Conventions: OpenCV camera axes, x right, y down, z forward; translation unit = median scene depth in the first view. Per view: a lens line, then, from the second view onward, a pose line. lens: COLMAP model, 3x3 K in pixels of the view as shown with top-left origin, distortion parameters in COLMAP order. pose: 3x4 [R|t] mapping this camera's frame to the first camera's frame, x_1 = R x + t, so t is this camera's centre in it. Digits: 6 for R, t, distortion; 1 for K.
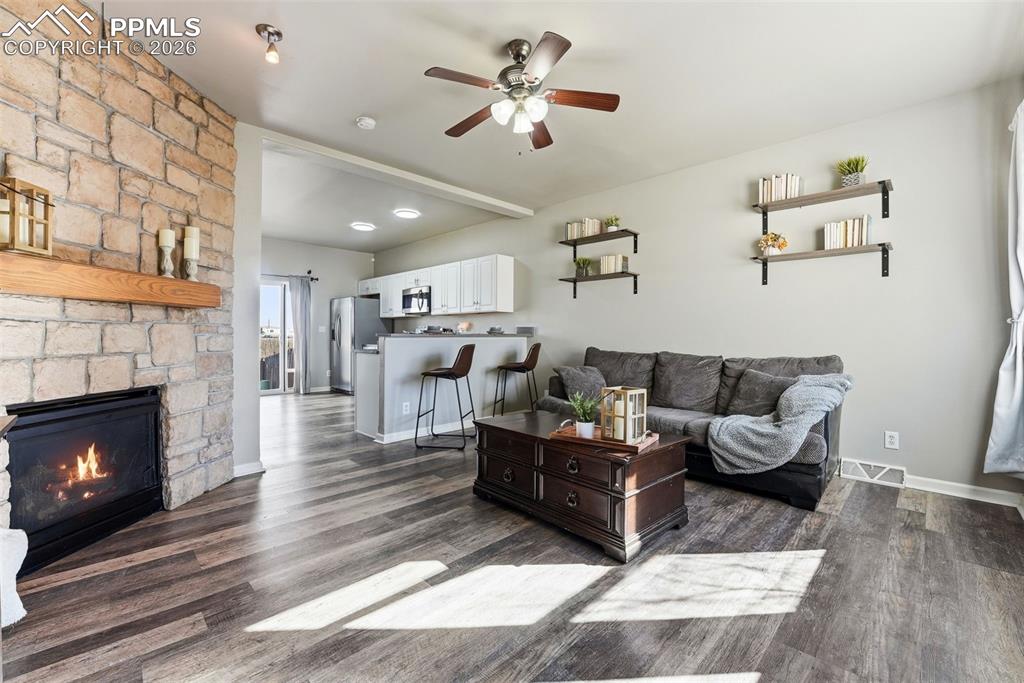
lens RADIAL K [[440.1, 0, 528.9], [0, 440.1, 337.7], [0, 0, 1]] dist [-0.026756, 0.000133]
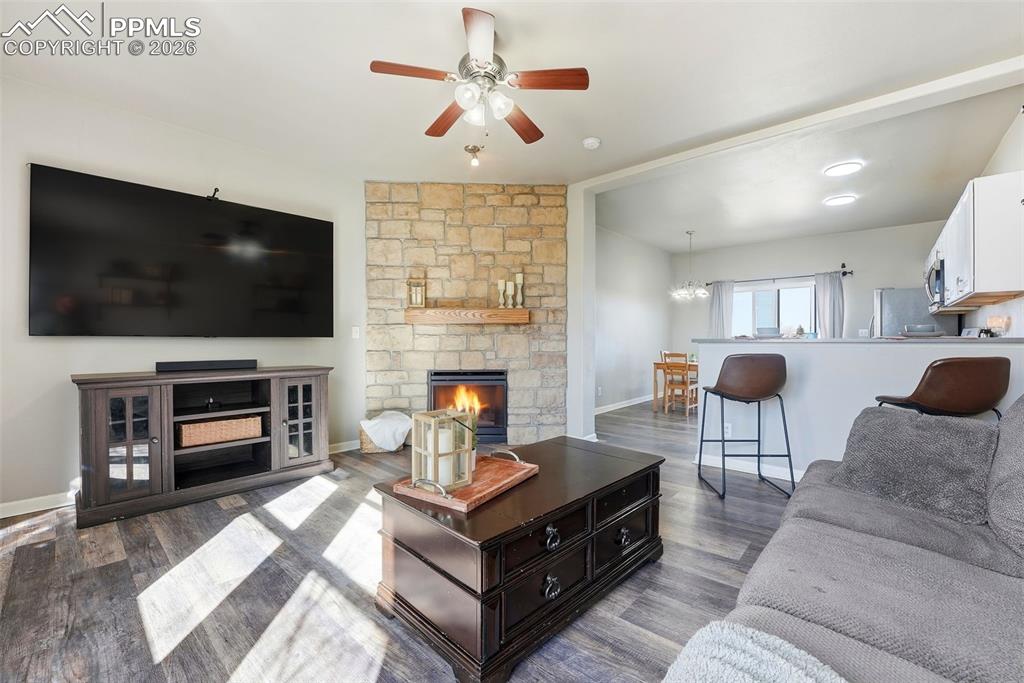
lens RADIAL K [[421.7, 0, 508.6], [0, 421.7, 343.0], [0, 0, 1]] dist [-0.022752, 0.000130]
pose [[0.011230, 0.002631, -0.999933, 0.700480], [-0.003574, 0.999990, 0.002591, -0.002340], [0.999931, 0.003545, 0.011239, 0.839947]]
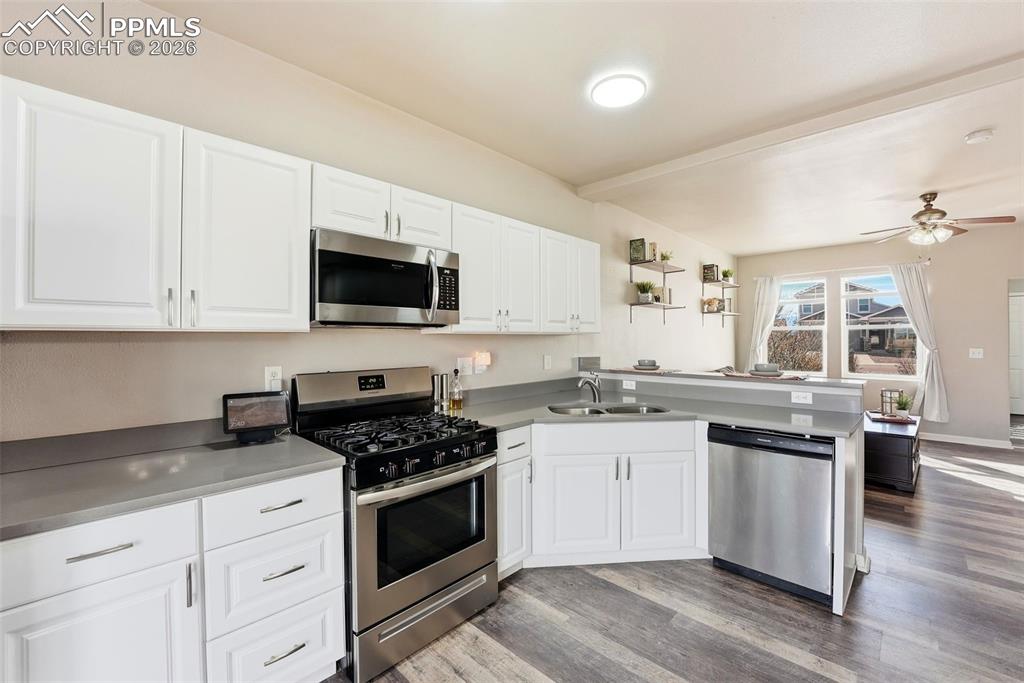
lens RADIAL K [[421.7, 0, 522.1], [0, 421.7, 337.5], [0, 0, 1]] dist [-0.022752, 0.000130]
pose [[-0.017791, -0.000608, 0.999842, -1.189901], [0.008632, 0.999962, 0.000762, -0.099913], [-0.999804, 0.008645, -0.017785, 1.971367]]
